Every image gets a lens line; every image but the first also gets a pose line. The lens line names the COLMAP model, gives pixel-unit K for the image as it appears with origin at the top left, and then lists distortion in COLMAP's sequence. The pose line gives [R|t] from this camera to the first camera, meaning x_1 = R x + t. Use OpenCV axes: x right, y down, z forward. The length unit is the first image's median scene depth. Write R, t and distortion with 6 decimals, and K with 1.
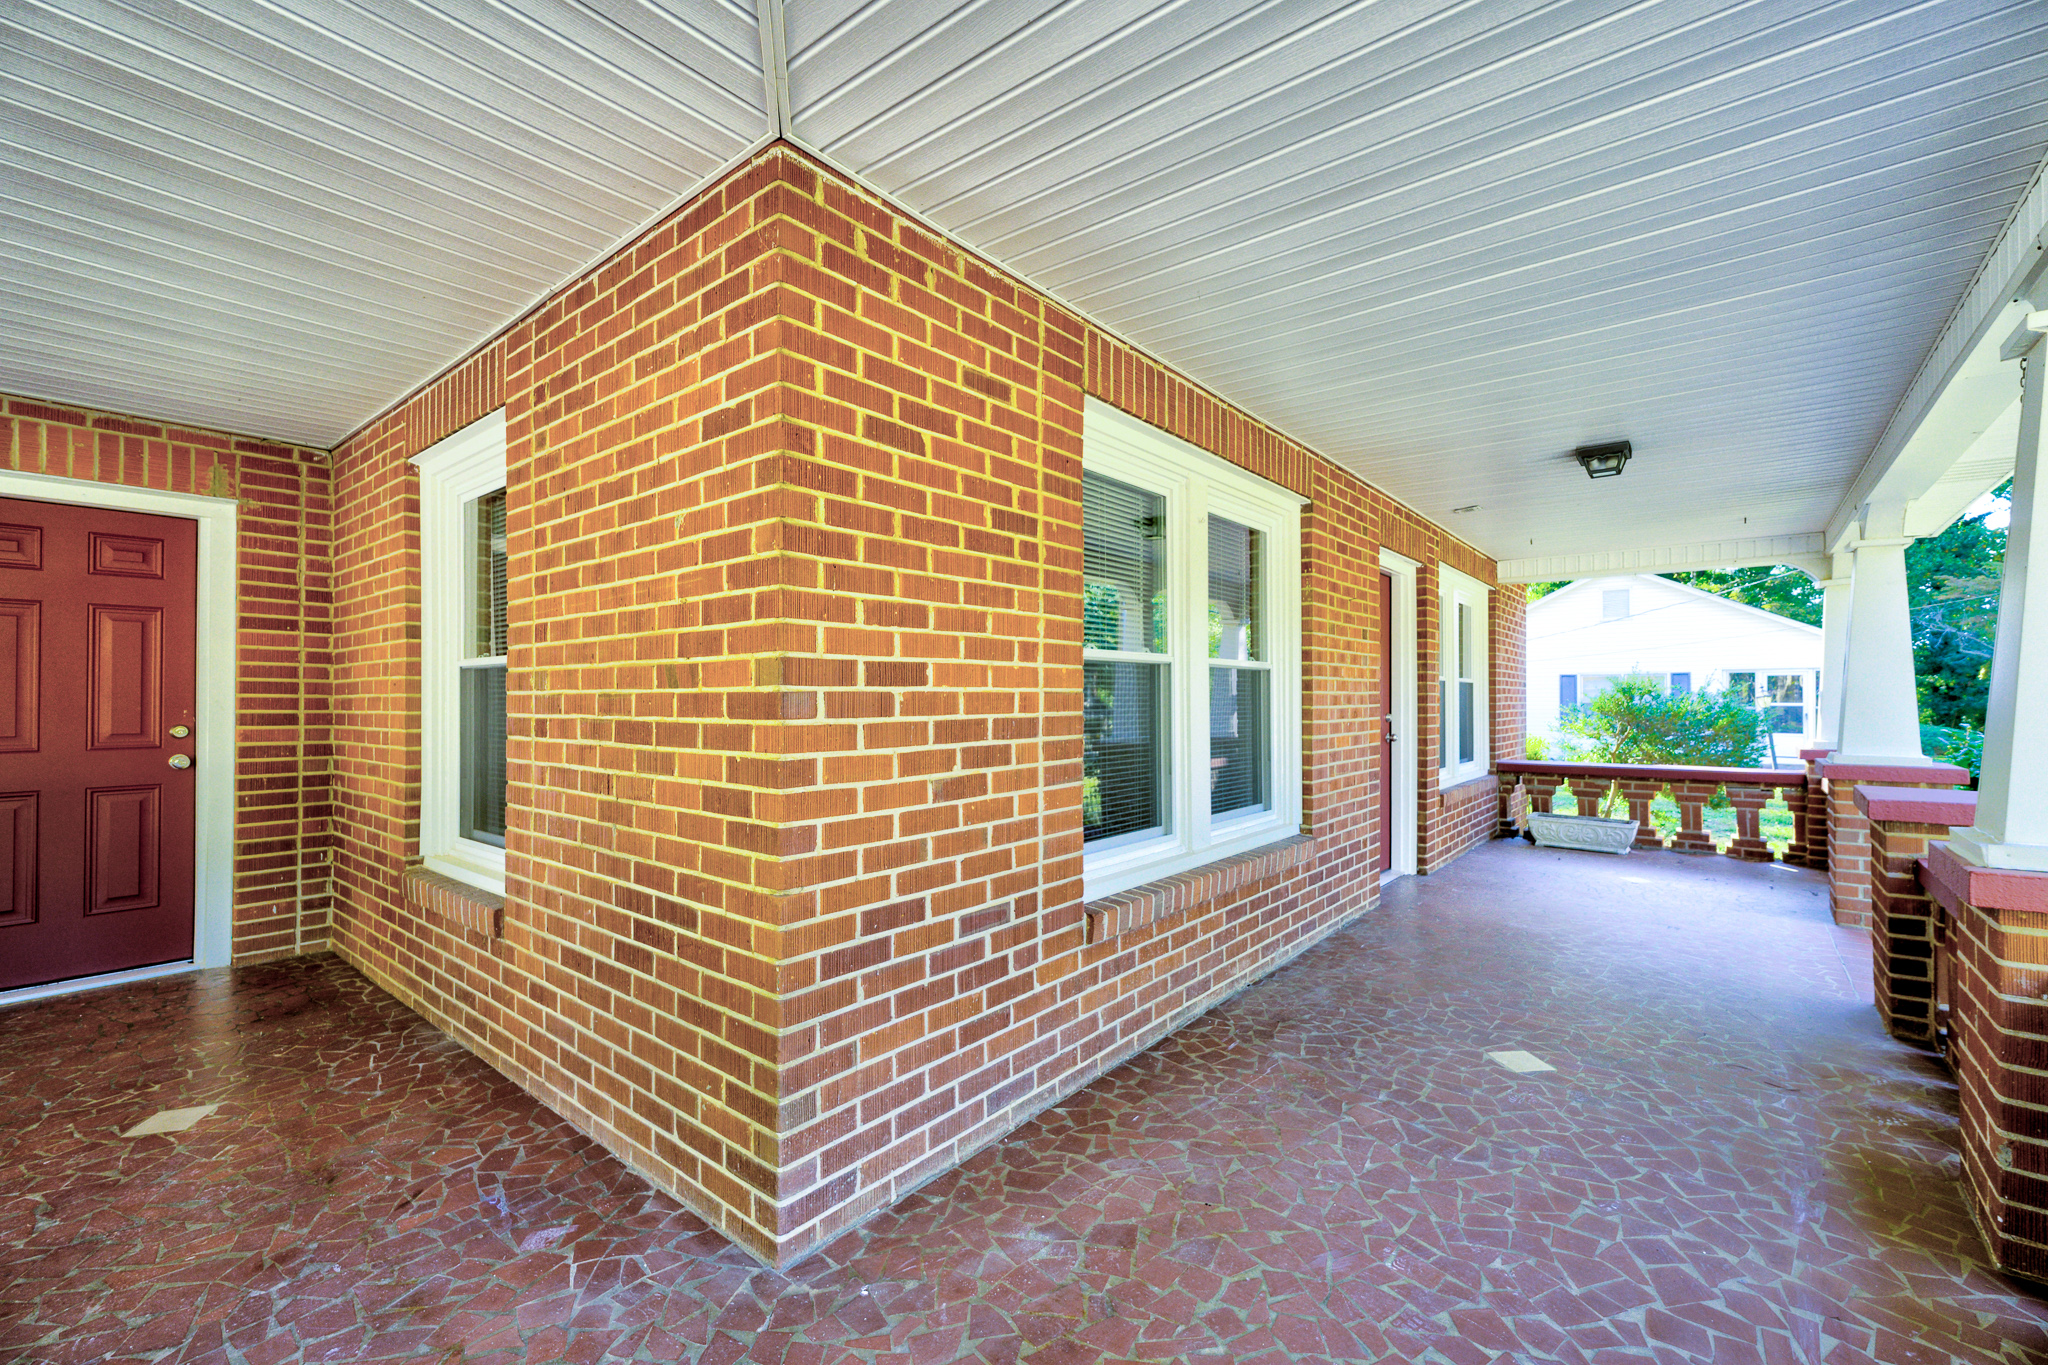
lens RADIAL K [[855.4, 0, 1033.4], [0, 855.4, 691.5], [0, 0, 1]] dist [0.003785, 0.000203]
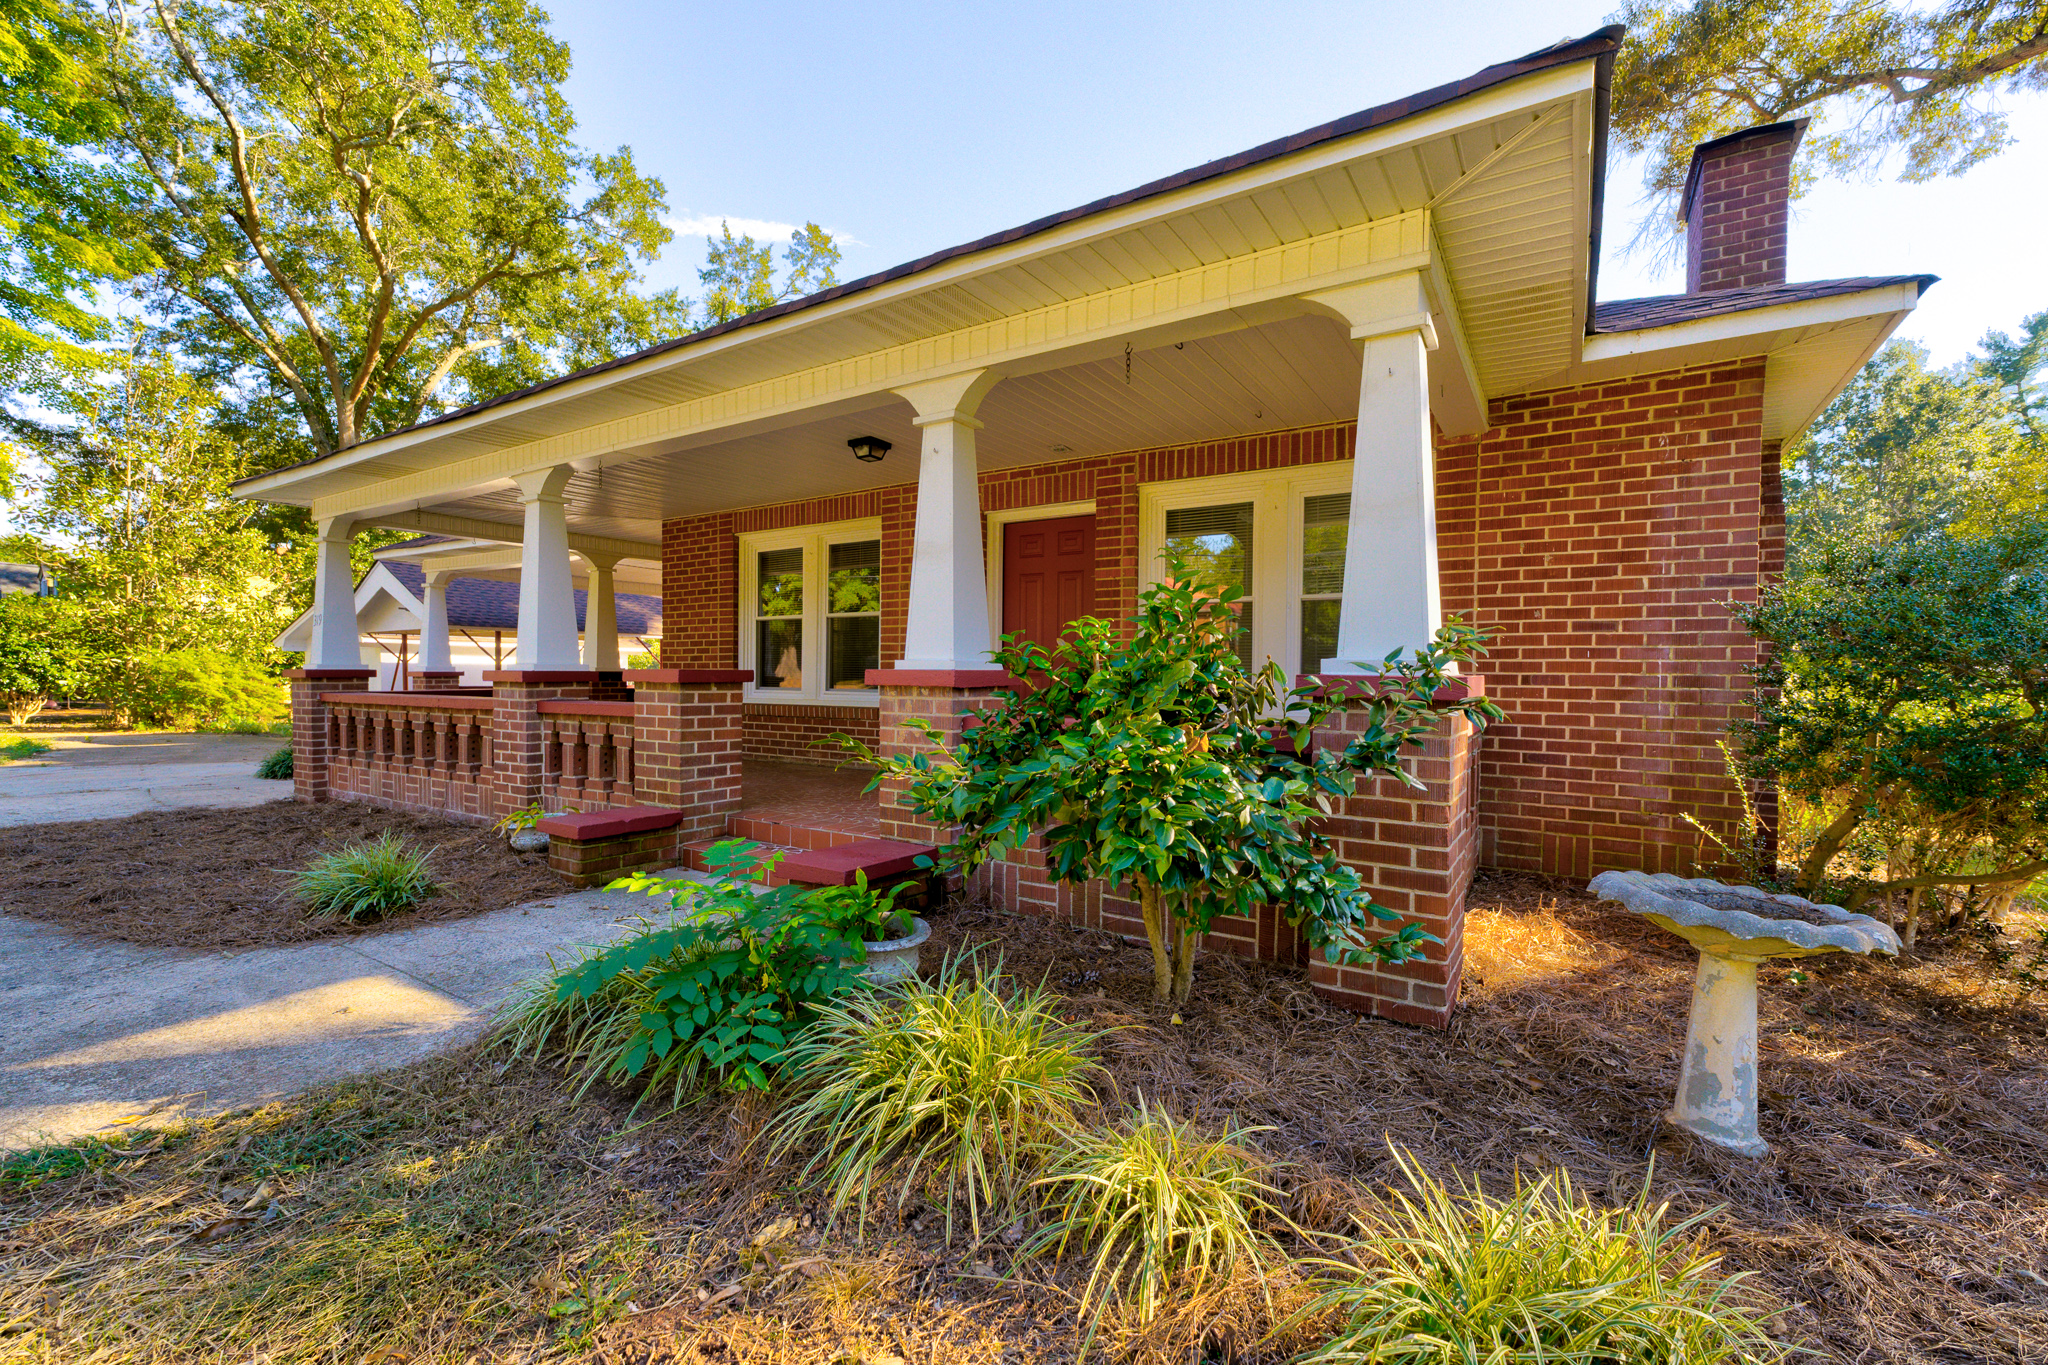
lens RADIAL K [[855.4, 0, 1028.4], [0, 855.4, 688.7], [0, 0, 1]] dist [0.003785, 0.000203]
pose [[0.109052, 0.019033, -0.993854, 3.796169], [-0.001127, 0.999818, 0.019024, 0.170591], [0.994035, -0.000954, 0.109053, 2.012924]]
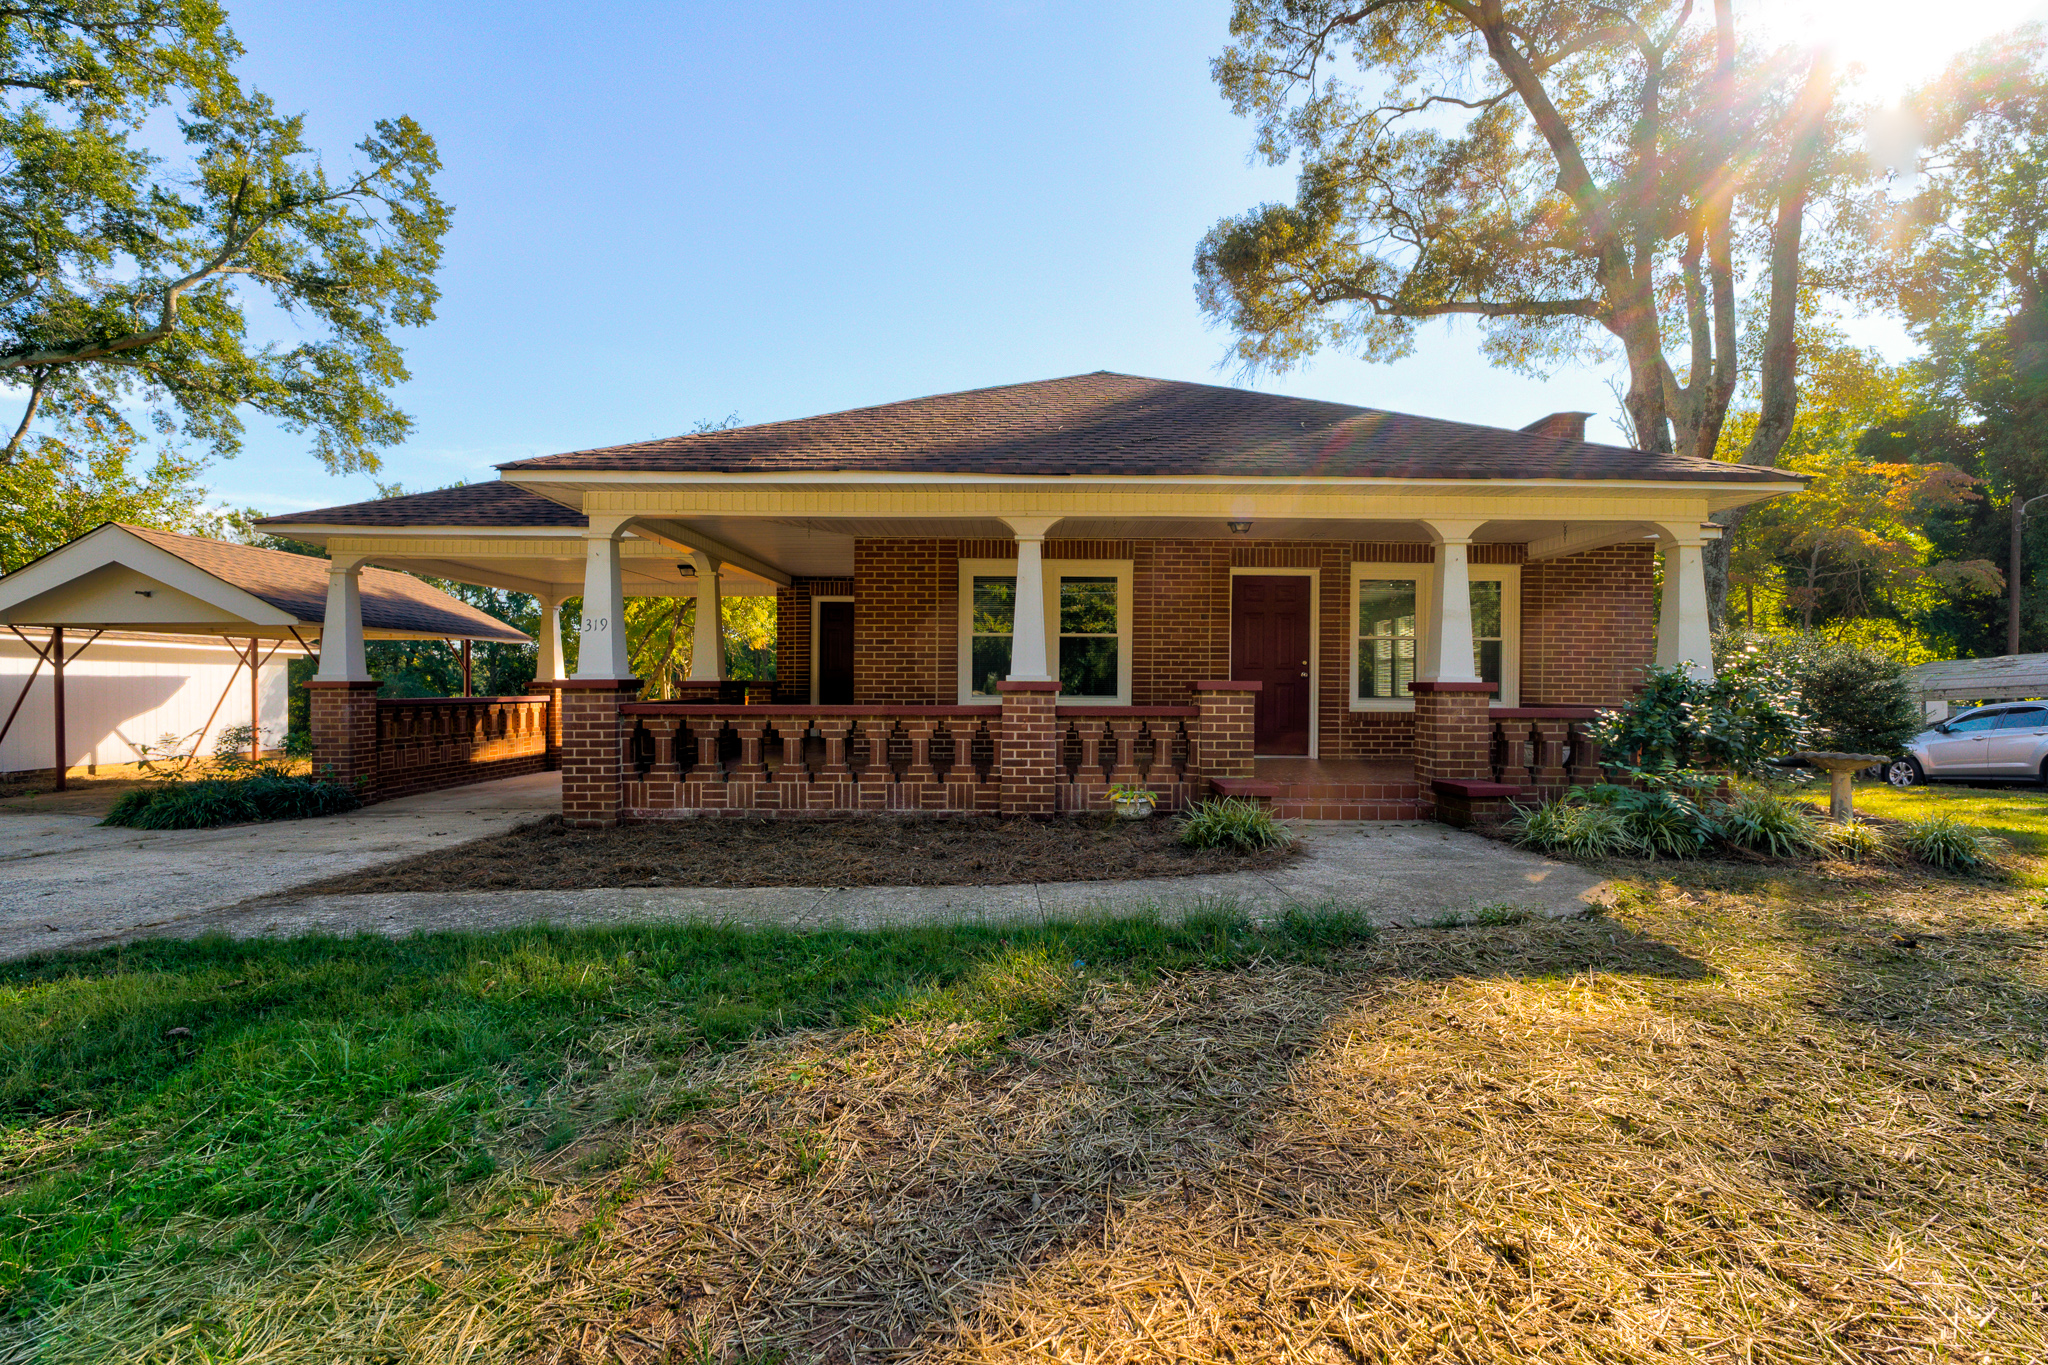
lens RADIAL K [[906.9, 0, 1016.5], [0, 906.9, 690.4], [0, 0, 1]] dist [-0.009170, -0.000677]
pose [[0.630688, 0.011165, -0.775956, 3.575207], [-0.001290, 0.999910, 0.013339, 0.152948], [0.776035, -0.007412, 0.630646, -1.313001]]
